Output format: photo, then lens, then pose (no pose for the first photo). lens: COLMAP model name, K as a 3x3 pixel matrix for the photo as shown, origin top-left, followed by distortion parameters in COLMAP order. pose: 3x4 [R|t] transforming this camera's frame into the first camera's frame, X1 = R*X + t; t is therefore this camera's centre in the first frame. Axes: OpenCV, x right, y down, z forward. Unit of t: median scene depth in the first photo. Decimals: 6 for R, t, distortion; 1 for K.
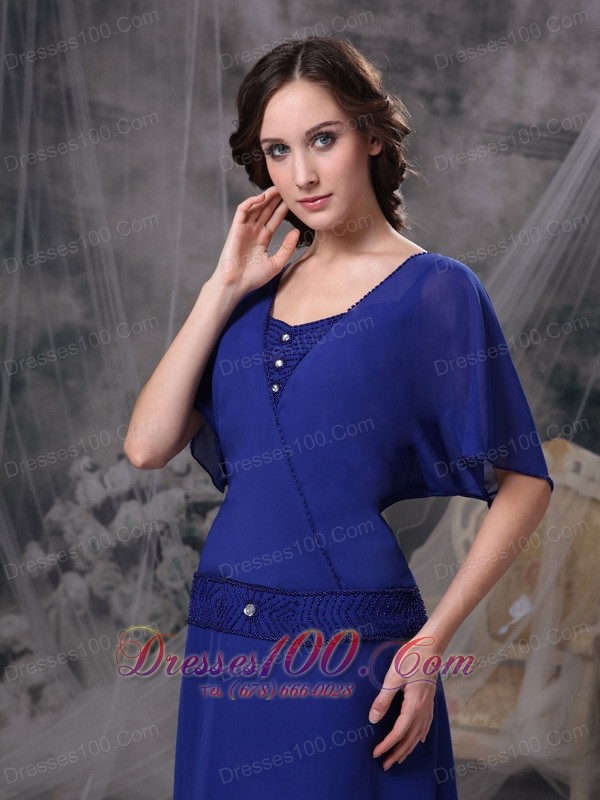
lens RADIAL K [[1625.3, 0, 311.4], [0, 1625.3, 406.9], [0, 0, 1]] dist [0.152468, 0.126347]
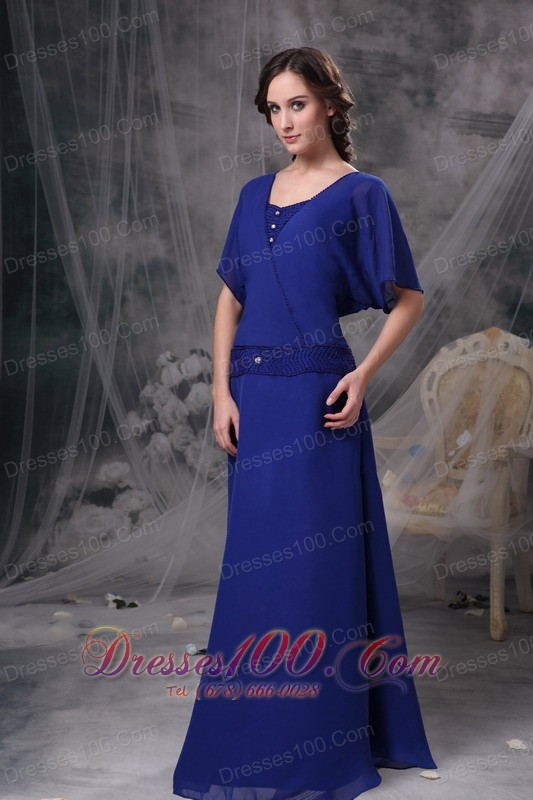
lens RADIAL K [[1568.2, 0, 266.5], [0, 1568.2, 400.0], [0, 0, 1]] dist [0.146564, 0.149409]
pose [[0.997655, -0.003814, -0.068337, 0.040678], [0.003321, 0.999968, -0.007328, 0.083250], [0.068363, 0.007084, 0.997635, -0.360247]]
